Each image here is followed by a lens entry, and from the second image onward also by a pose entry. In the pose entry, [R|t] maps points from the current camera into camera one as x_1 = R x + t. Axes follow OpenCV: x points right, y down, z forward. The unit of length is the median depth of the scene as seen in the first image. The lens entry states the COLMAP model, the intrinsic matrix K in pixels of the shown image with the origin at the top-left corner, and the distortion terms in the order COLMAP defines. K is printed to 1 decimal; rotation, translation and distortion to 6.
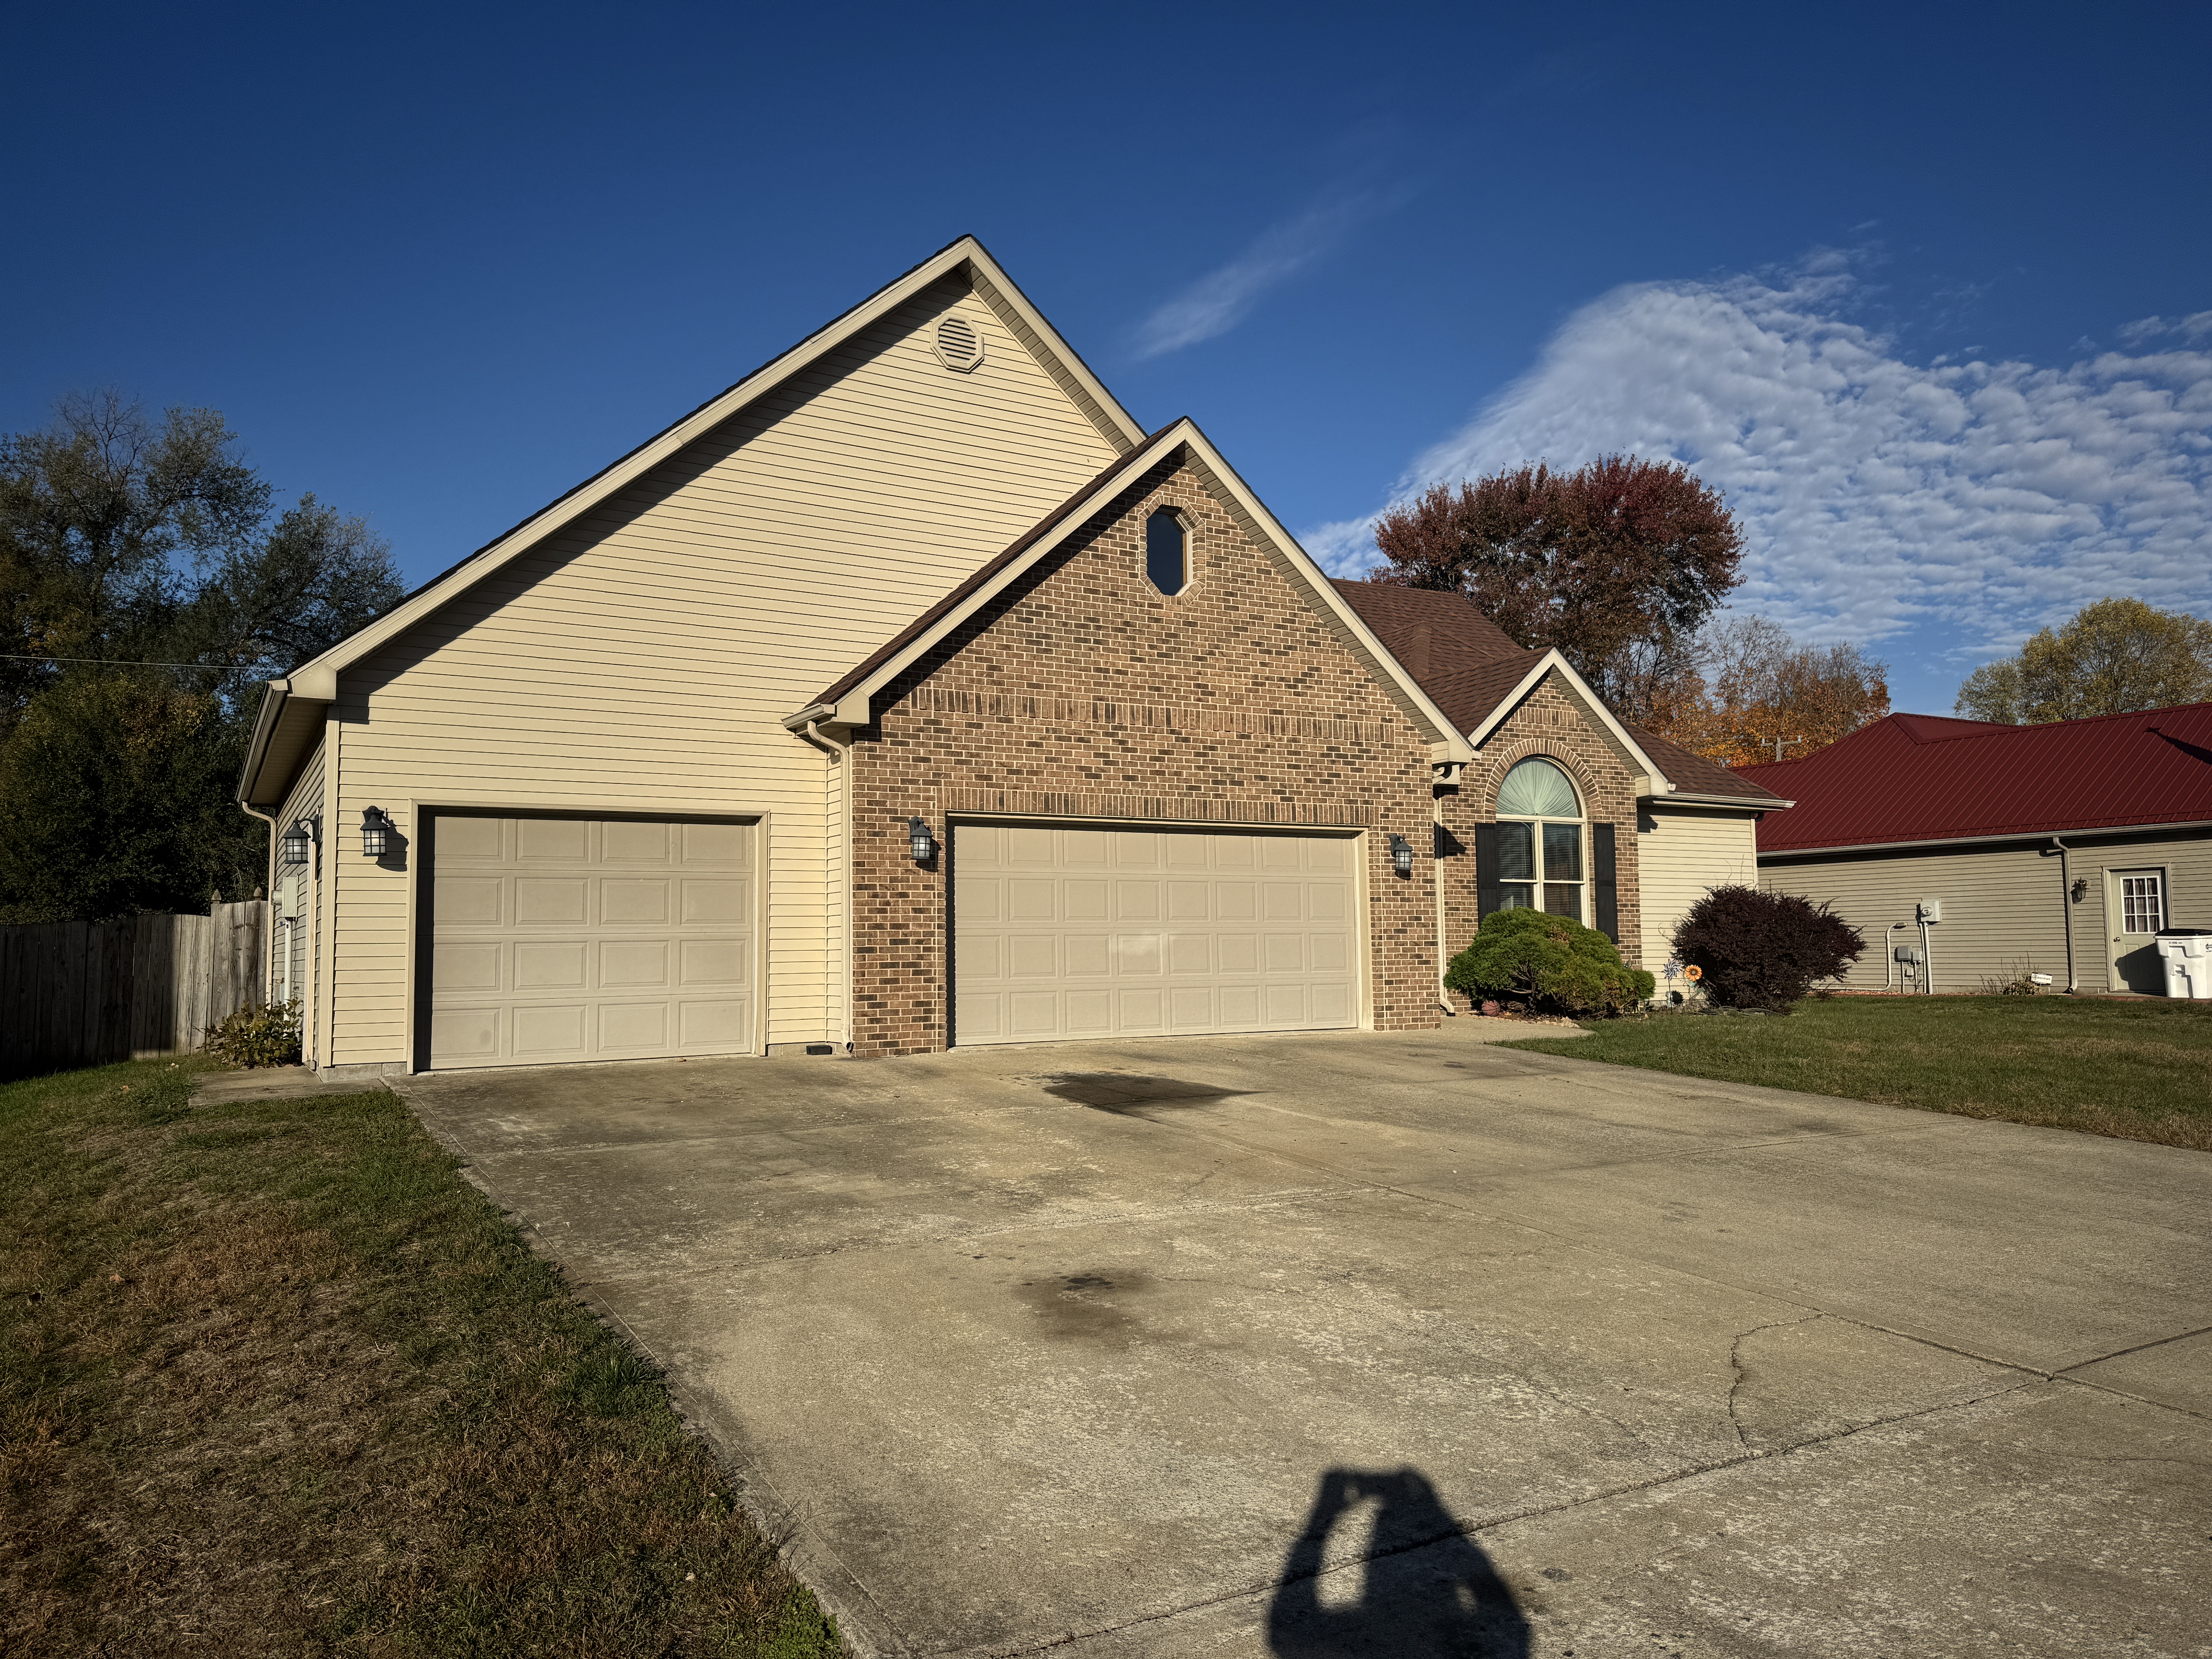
lens RADIAL K [[1558.4, 0, 1099.5], [0, 1558.4, 826.7], [0, 0, 1]] dist [0.069951, -0.087392]
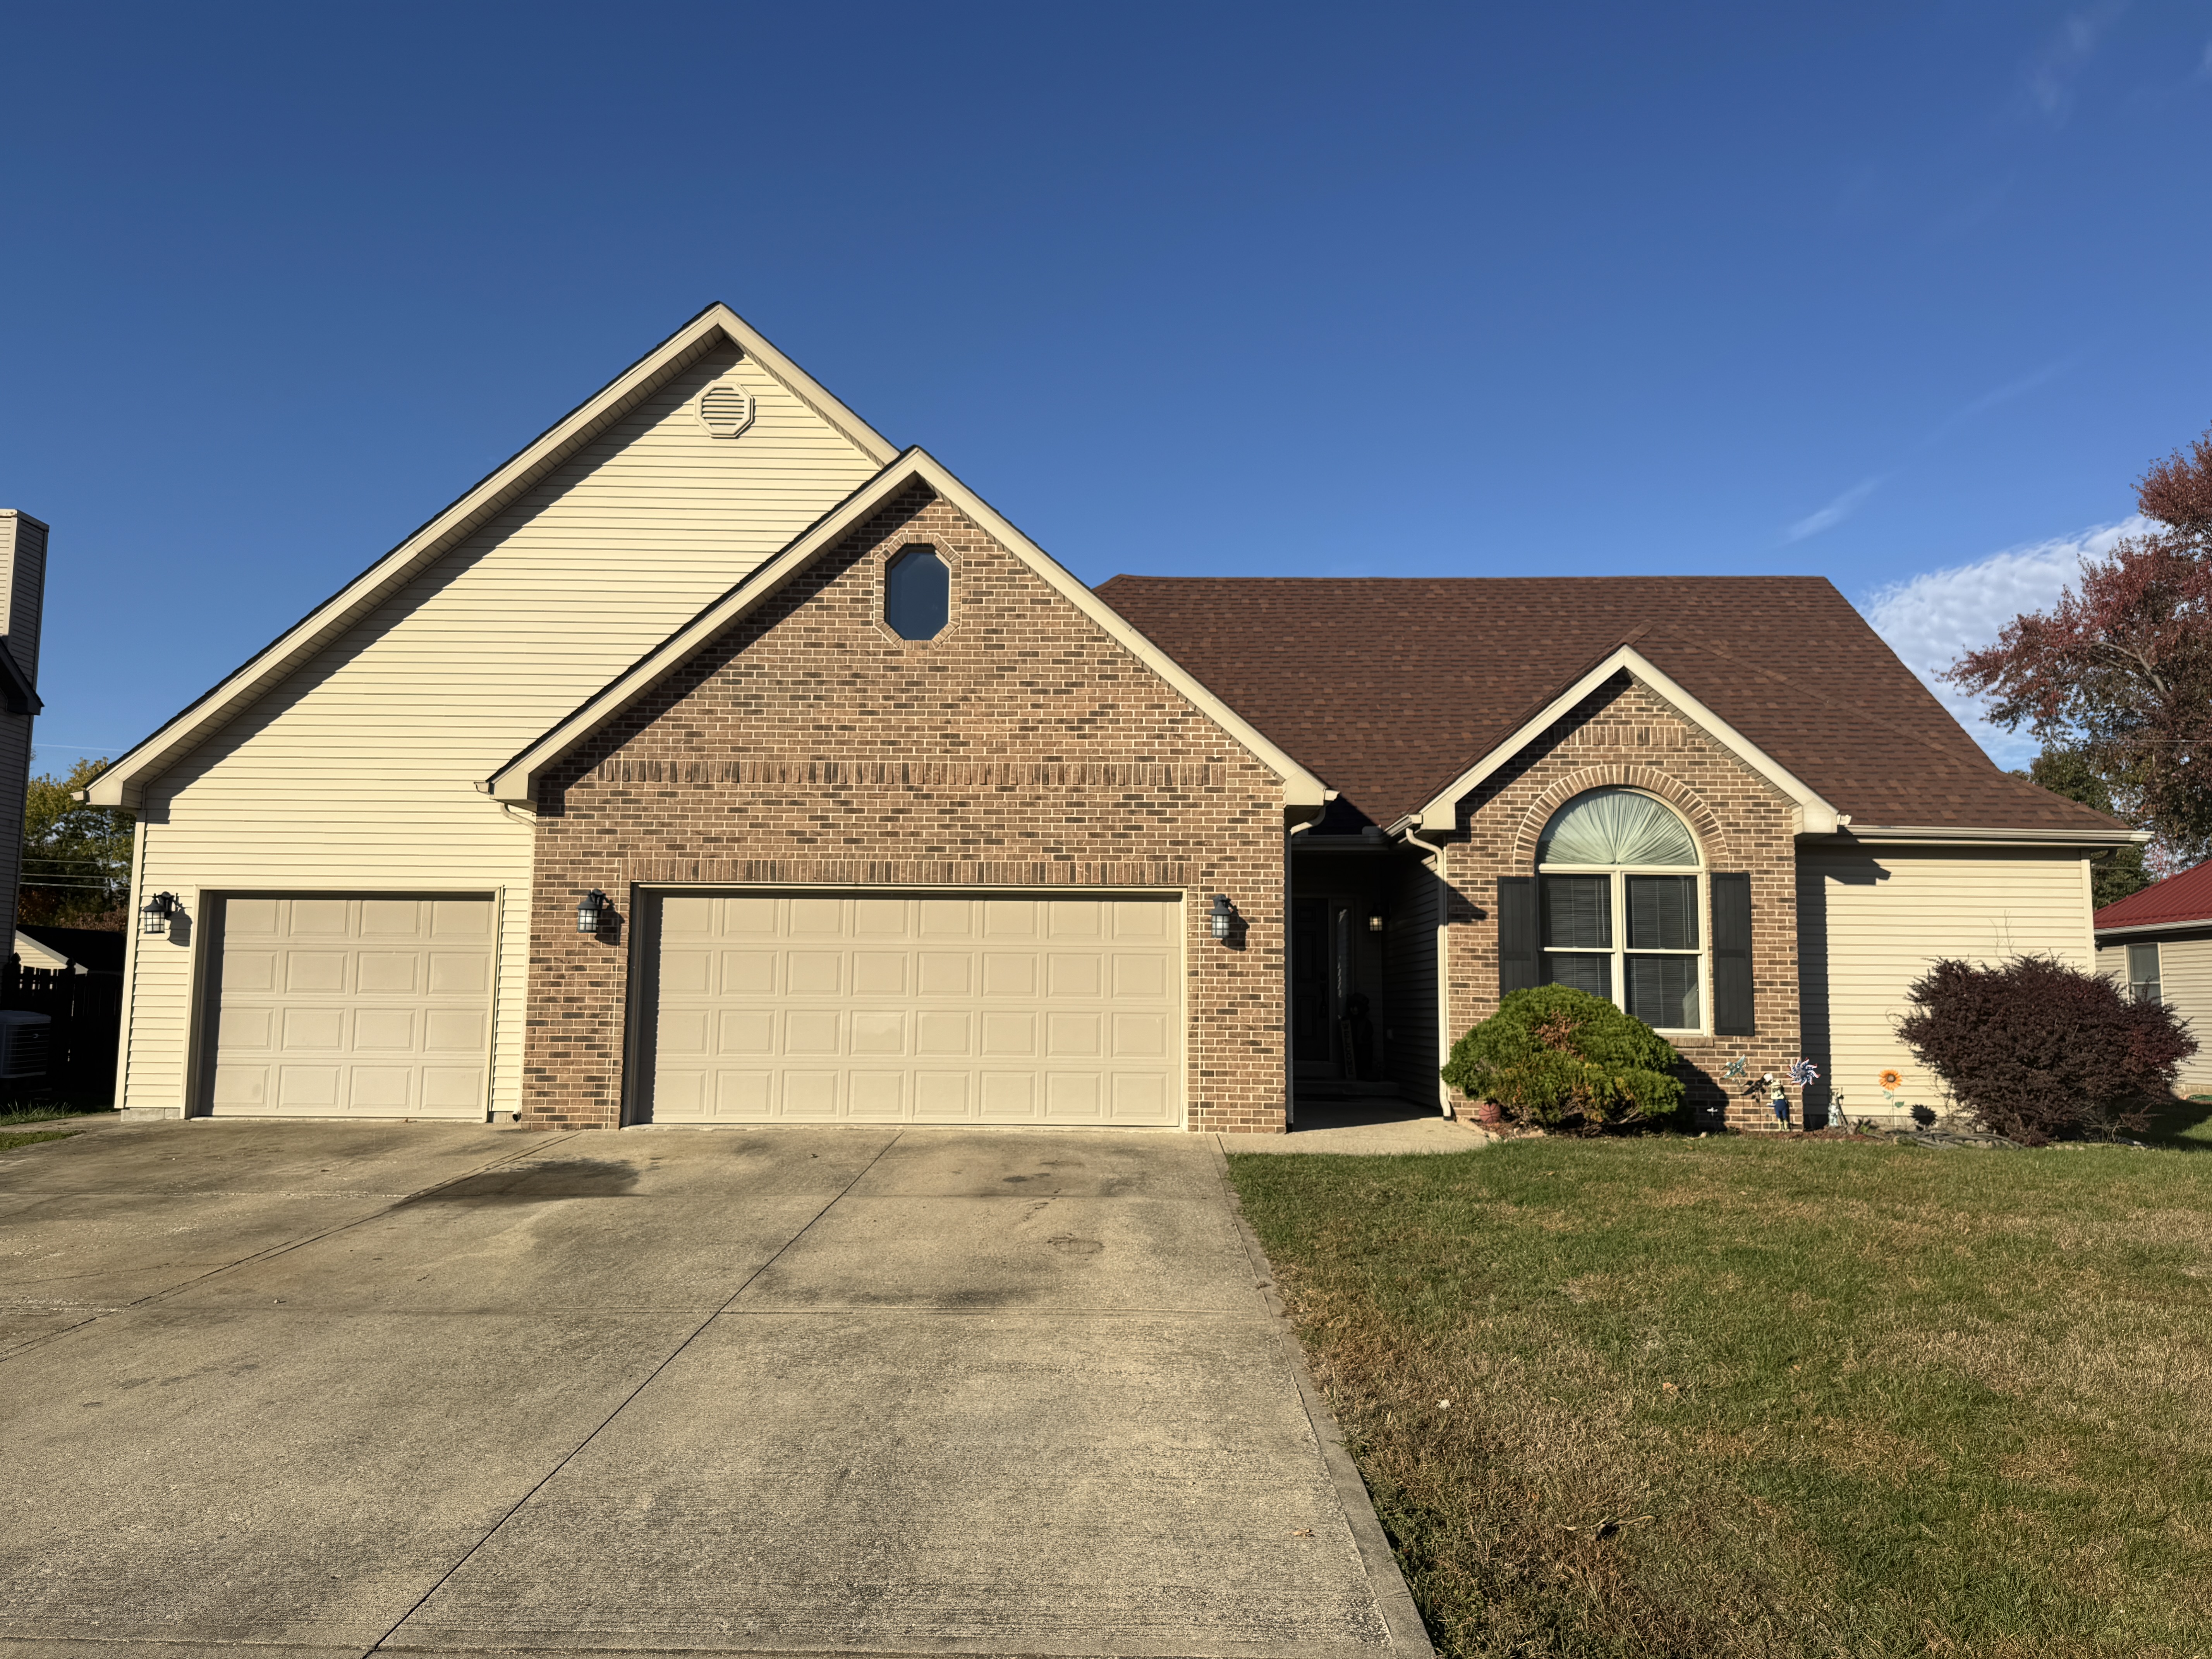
lens RADIAL K [[1558.4, 0, 1262.9], [0, 1558.4, 830.3], [0, 0, 1]] dist [0.069951, -0.087392]
pose [[0.853986, -0.040262, -0.518735, 0.714606], [0.020424, 0.998827, -0.043900, 0.008101], [0.519895, 0.026895, 0.853807, 0.335943]]
